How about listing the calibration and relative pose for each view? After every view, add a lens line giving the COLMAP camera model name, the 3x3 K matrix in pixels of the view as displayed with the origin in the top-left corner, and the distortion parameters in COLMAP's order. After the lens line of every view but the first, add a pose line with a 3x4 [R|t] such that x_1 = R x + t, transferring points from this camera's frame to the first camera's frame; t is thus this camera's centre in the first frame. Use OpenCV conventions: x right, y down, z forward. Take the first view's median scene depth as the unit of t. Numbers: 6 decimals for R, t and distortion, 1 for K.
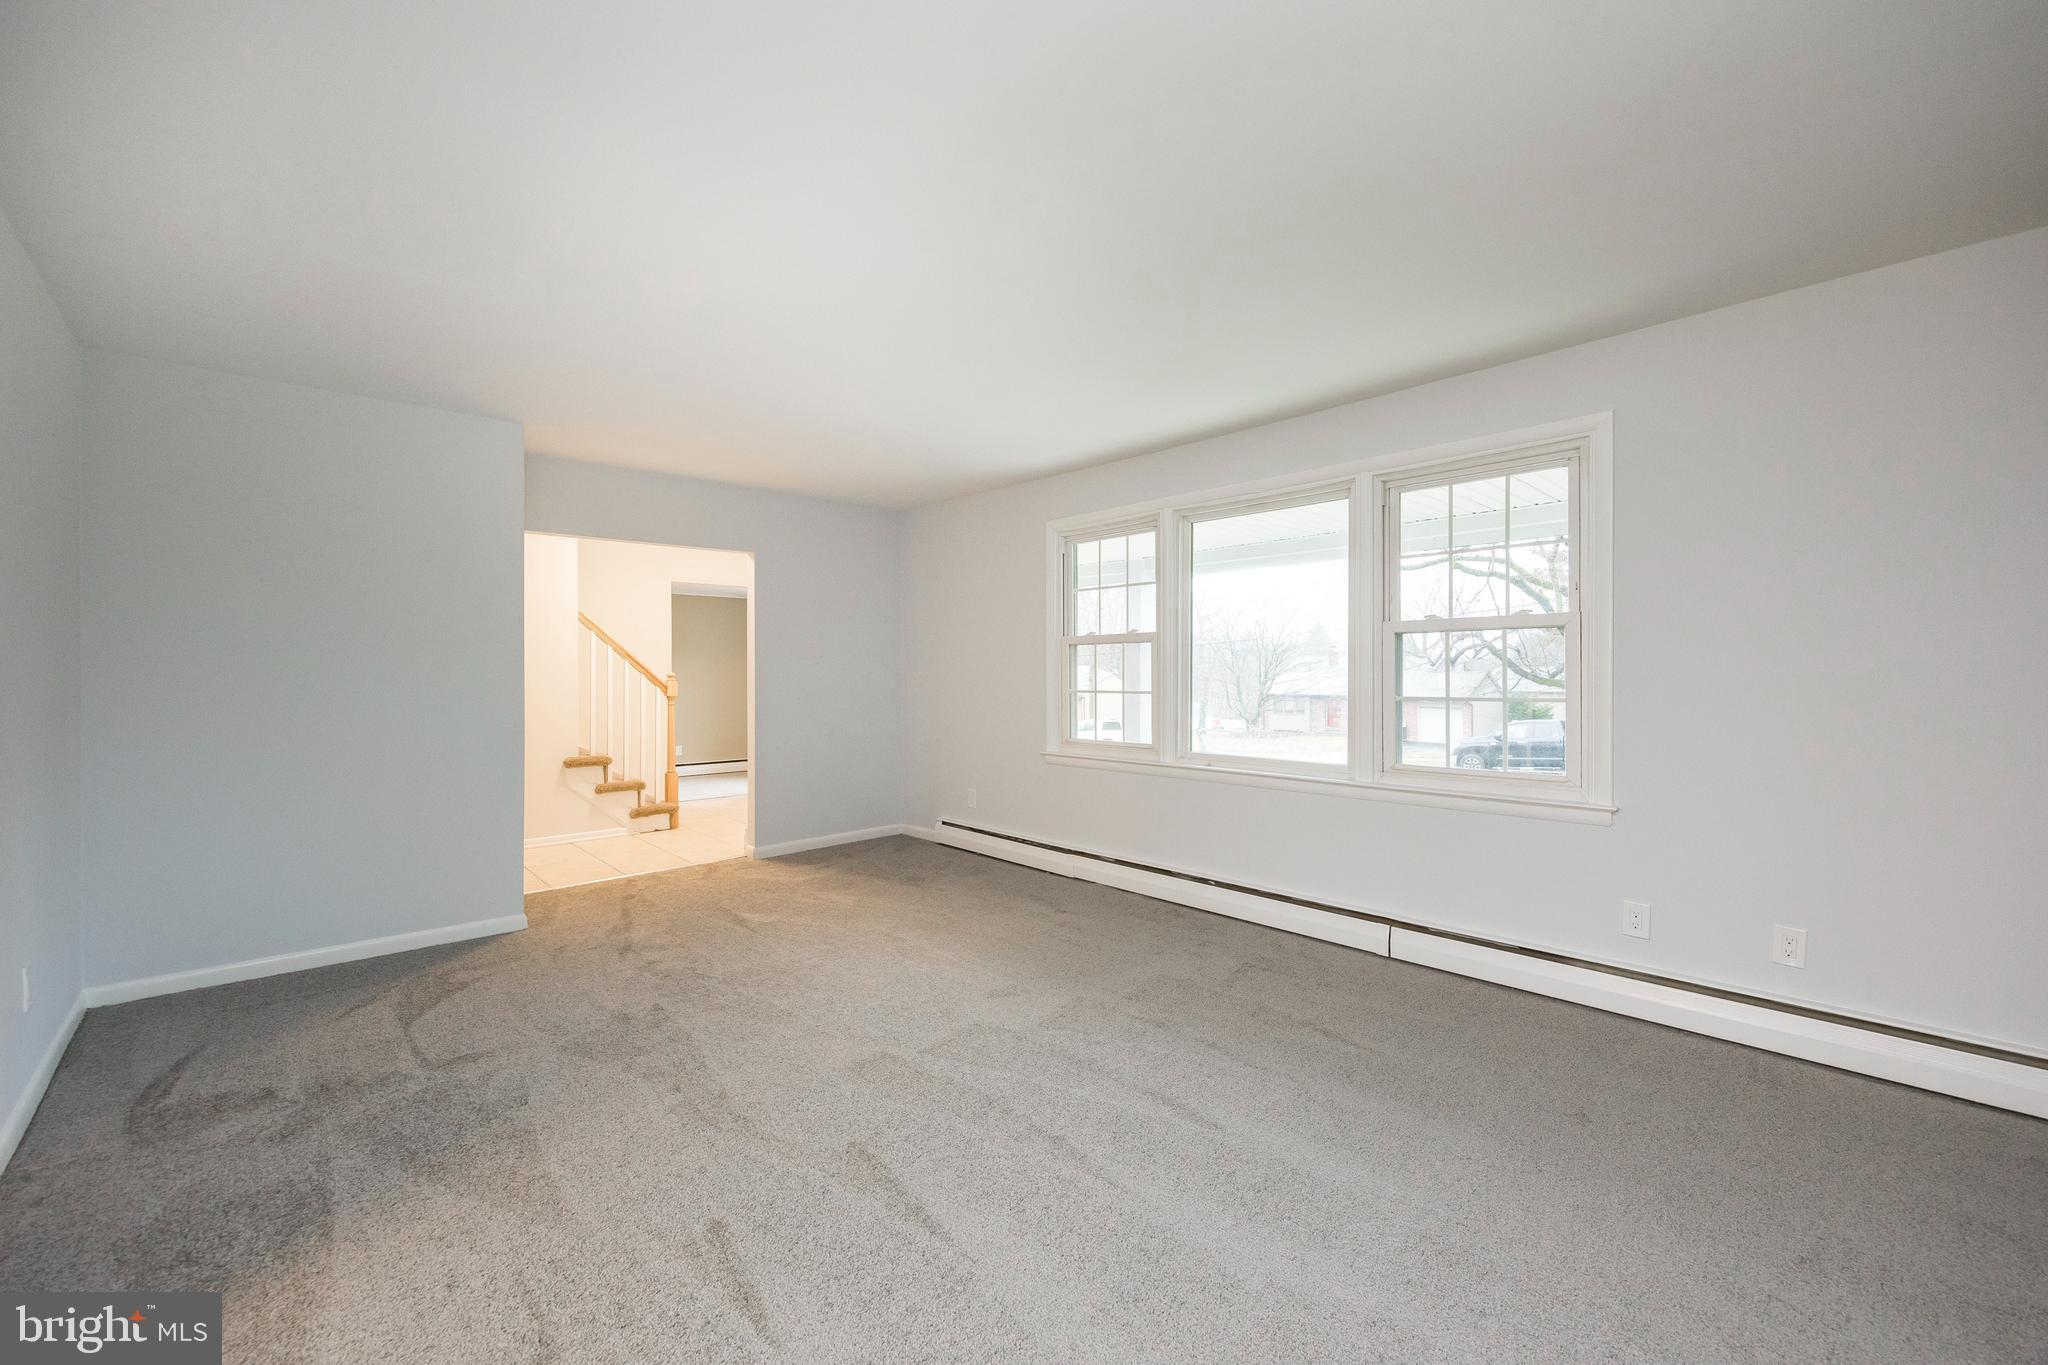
lens RADIAL K [[815.7, 0, 1025.2], [0, 815.7, 673.8], [0, 0, 1]] dist [0.000188, -0.000001]
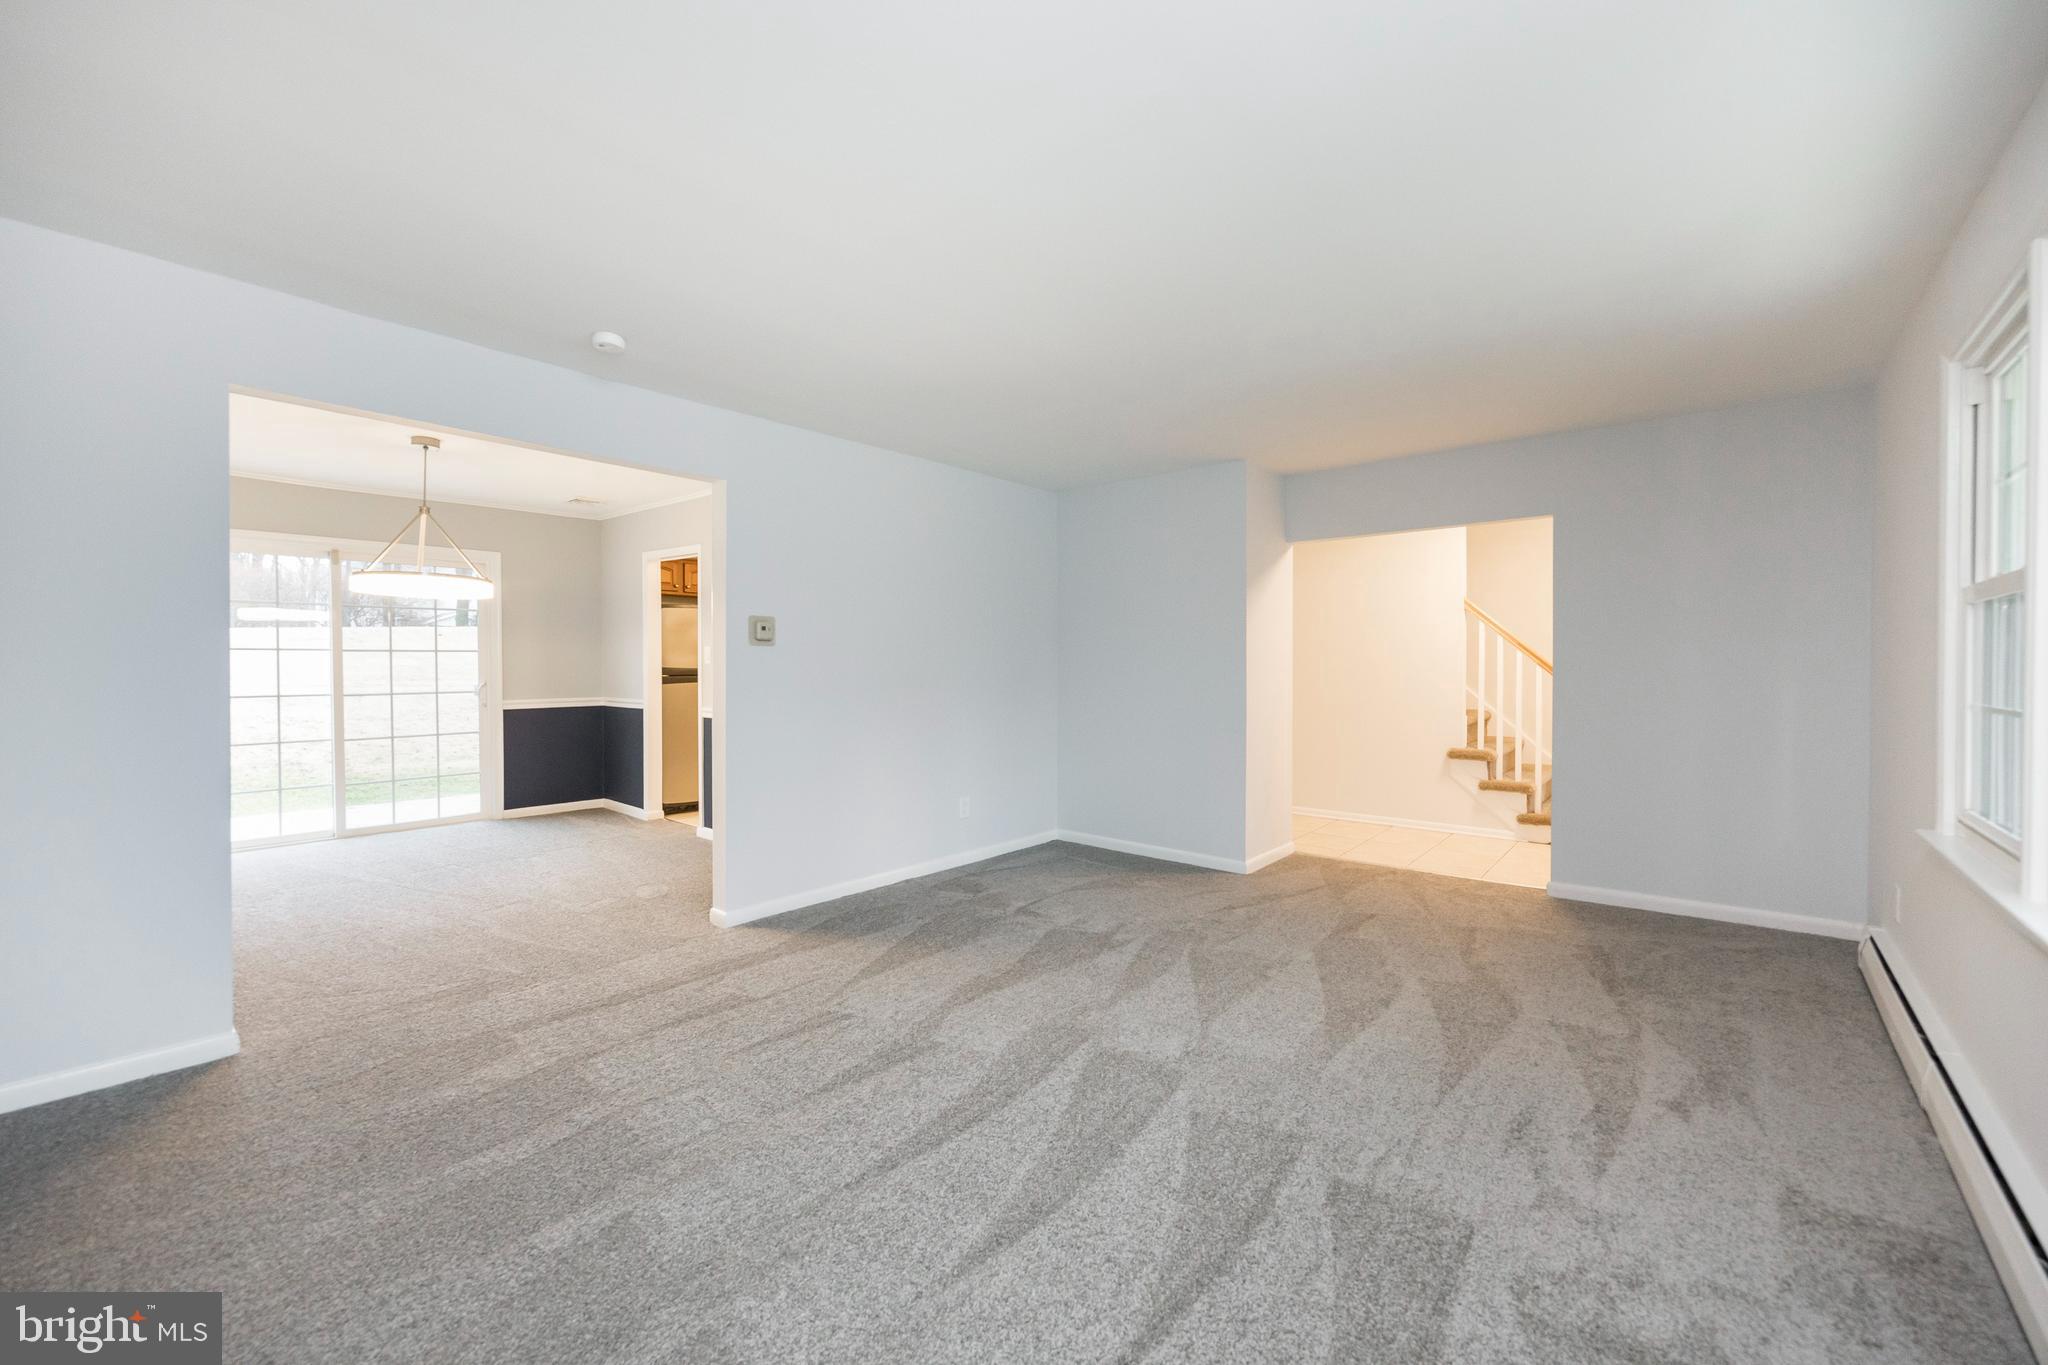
lens RADIAL K [[815.7, 0, 1012.1], [0, 815.7, 676.0], [0, 0, 1]] dist [0.000188, -0.000001]
pose [[0.098118, 0.008120, -0.995142, 0.371960], [0.003875, 0.999956, 0.008541, 0.004096], [0.995167, -0.004694, 0.098082, 0.364603]]
